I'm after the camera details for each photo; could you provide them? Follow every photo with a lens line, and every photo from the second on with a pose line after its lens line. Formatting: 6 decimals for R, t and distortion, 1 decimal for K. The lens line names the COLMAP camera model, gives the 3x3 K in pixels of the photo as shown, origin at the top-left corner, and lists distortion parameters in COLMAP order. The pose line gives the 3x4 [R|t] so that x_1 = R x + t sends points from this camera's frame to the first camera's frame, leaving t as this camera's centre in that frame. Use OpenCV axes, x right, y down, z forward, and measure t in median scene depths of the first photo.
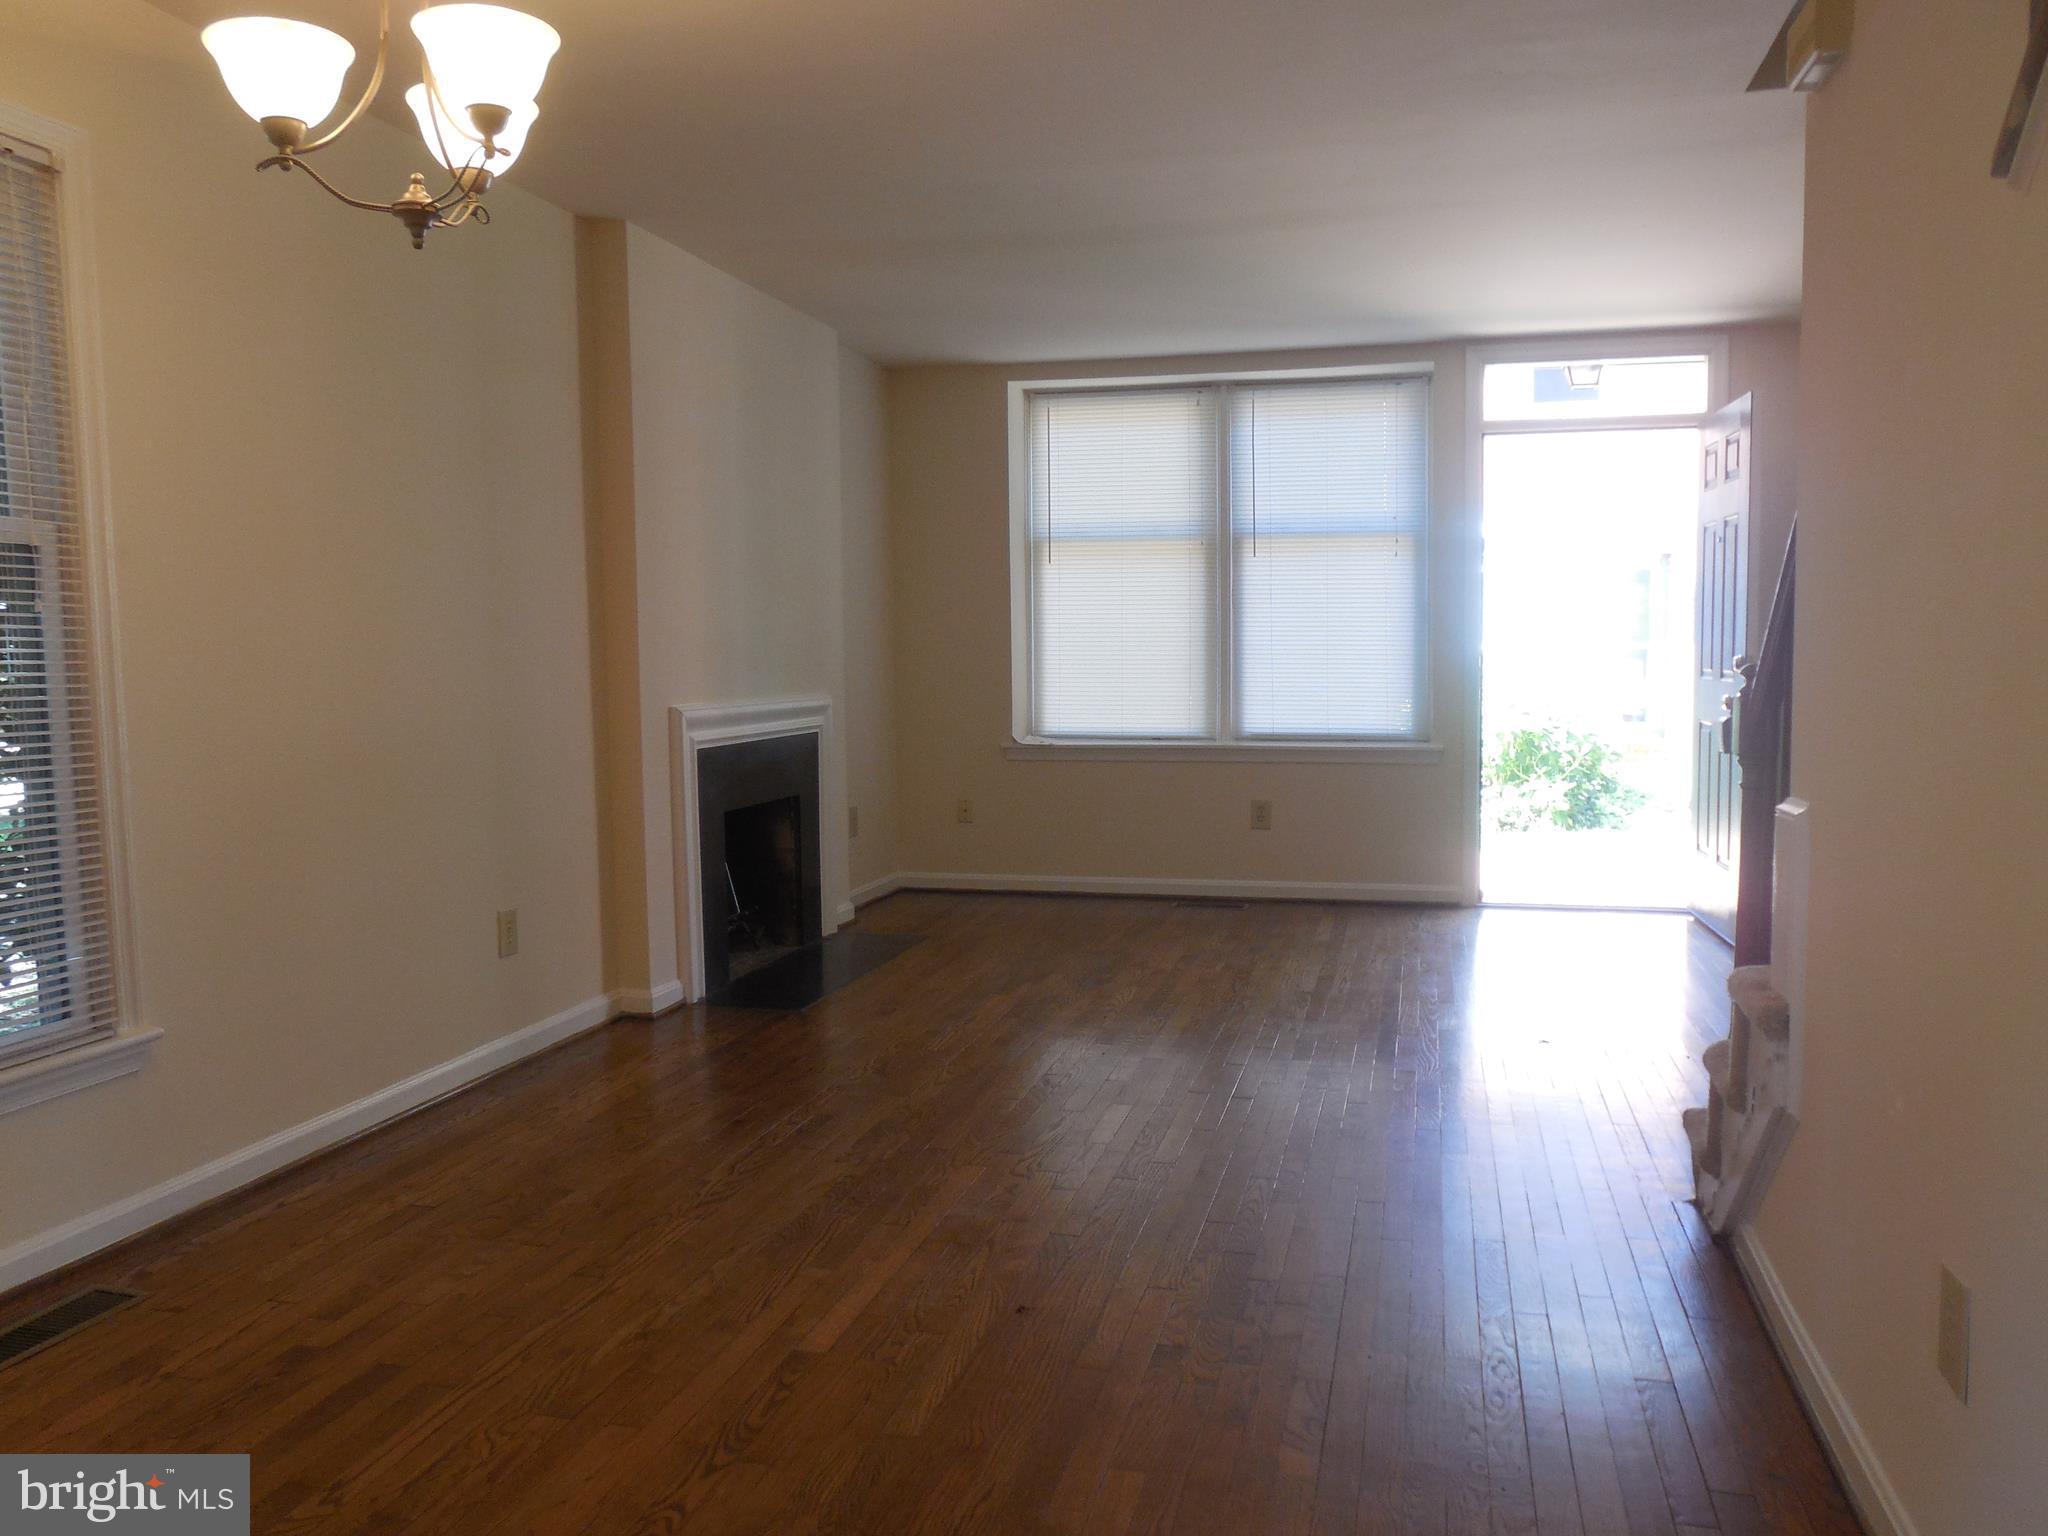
lens RADIAL K [[1628.5, 0, 1026.6], [0, 1628.5, 777.1], [0, 0, 1]] dist [-0.057683, 0.066312]
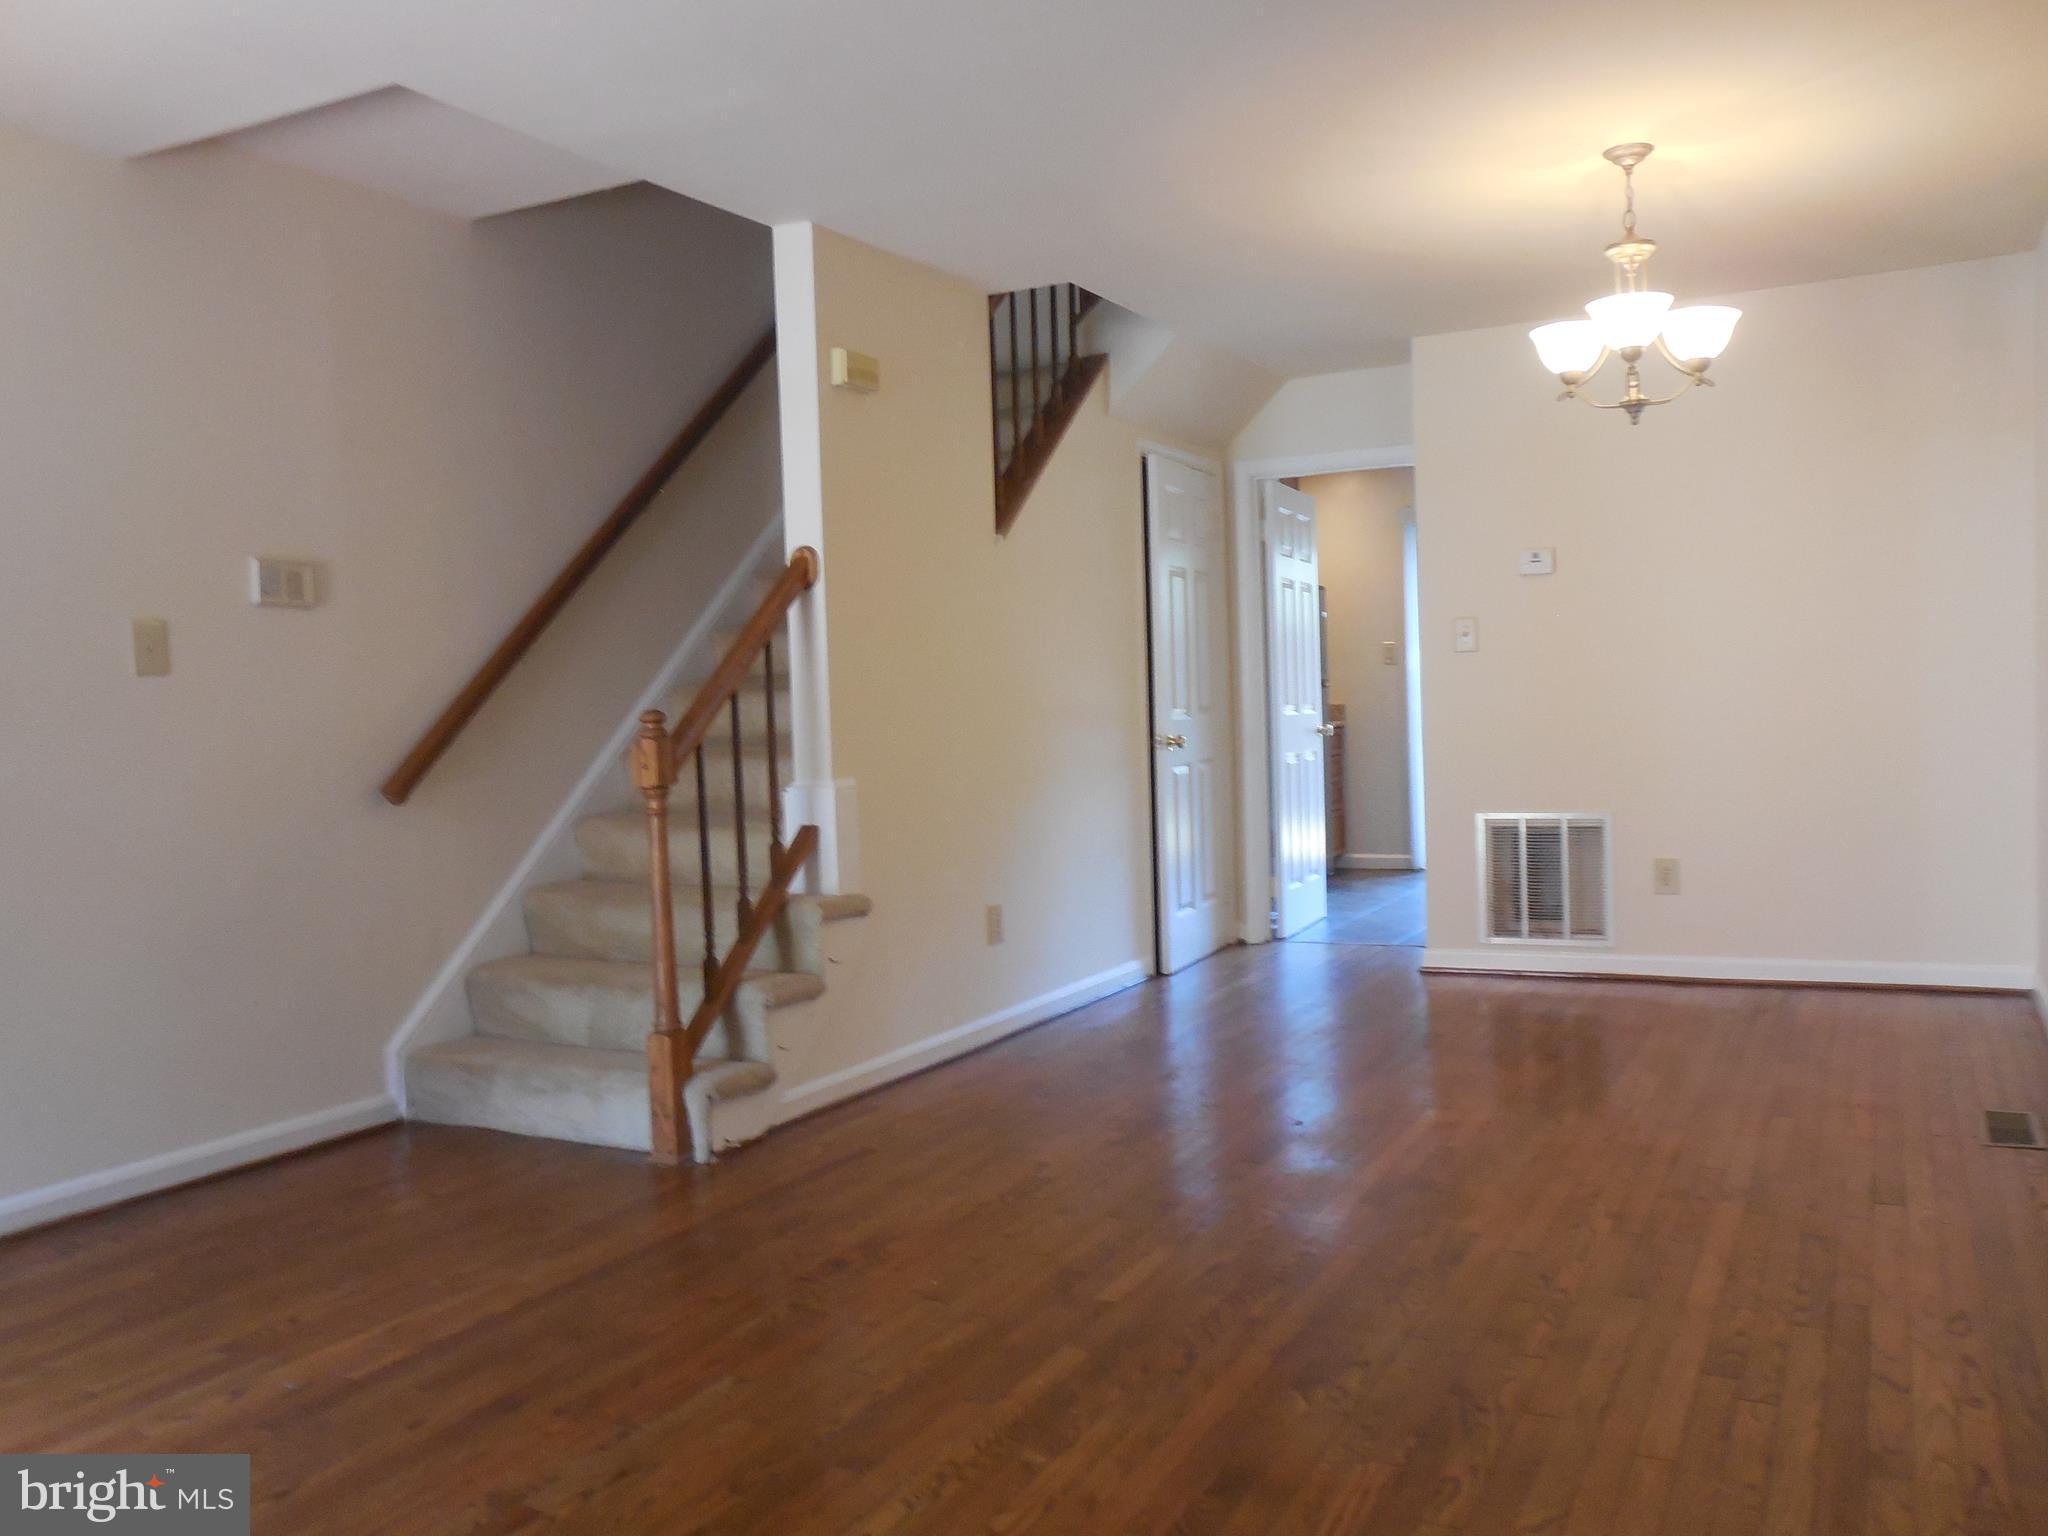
lens RADIAL K [[1628.5, 0, 1026.6], [0, 1628.5, 777.1], [0, 0, 1]] dist [-0.057683, 0.066312]
pose [[-0.969325, 0.033479, 0.243490, -0.108825], [0.066428, 0.989496, 0.128397, -0.155393], [-0.236634, 0.140634, -0.961367, 2.027507]]
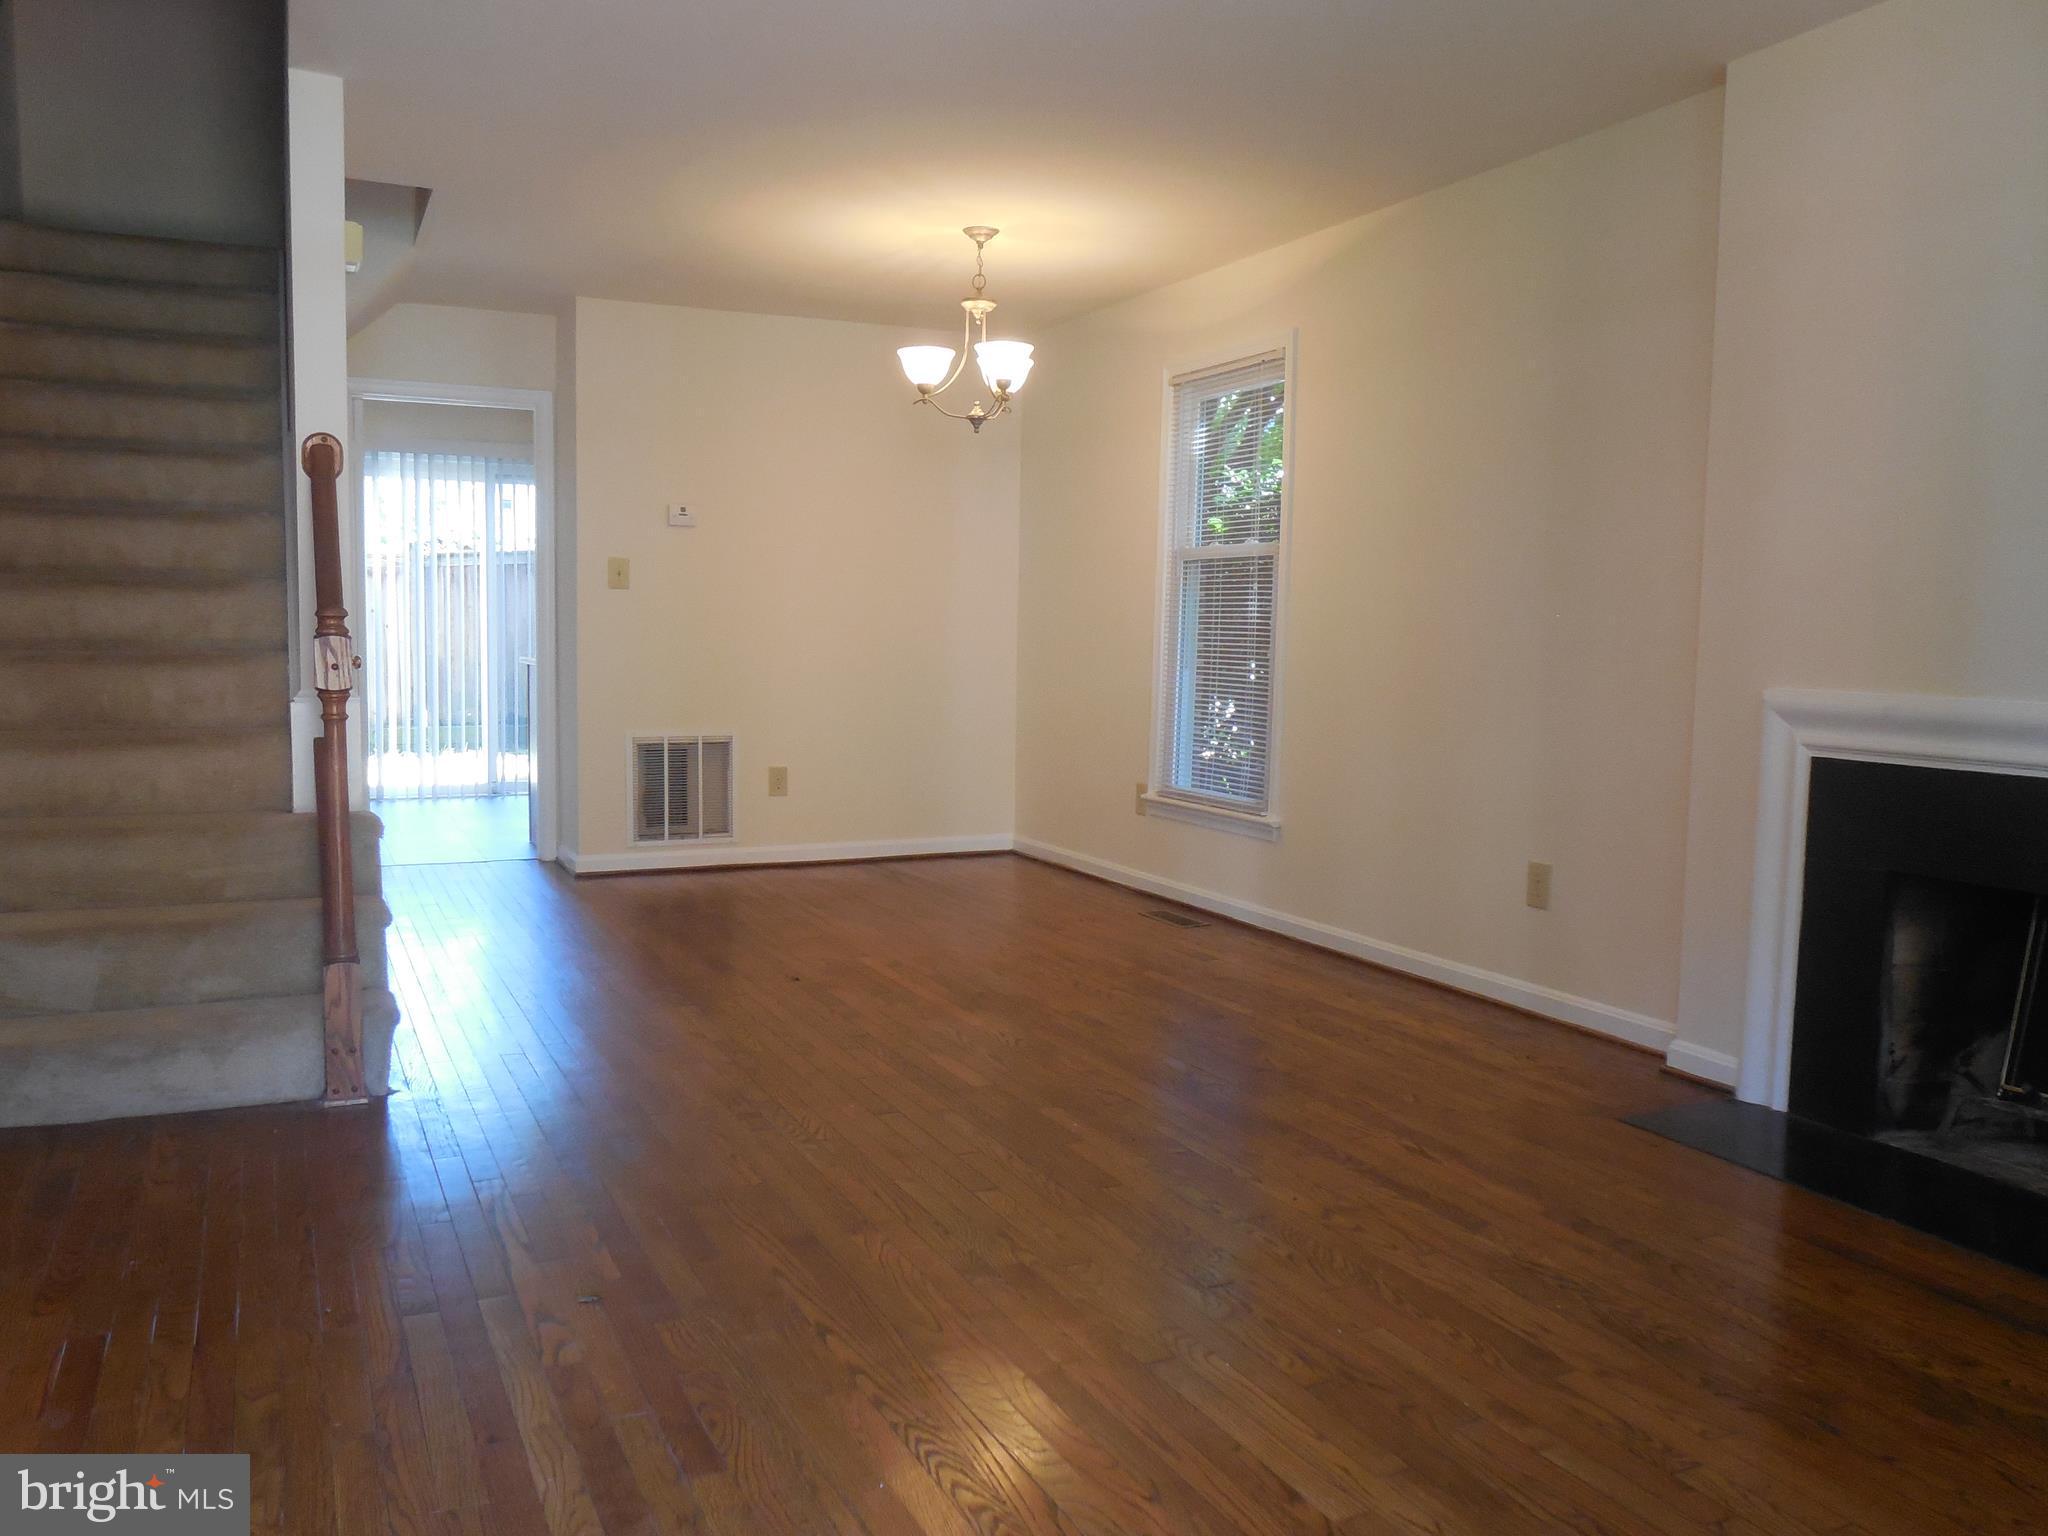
lens RADIAL K [[1649.4, 0, 1027.8], [0, 1649.4, 735.5], [0, 0, 1]] dist [-0.046958, 0.225718]
pose [[-0.775937, 0.040745, -0.629493, 0.774657], [-0.059444, 0.988748, 0.137271, -0.160288], [0.628004, 0.143933, -0.764784, 2.077491]]
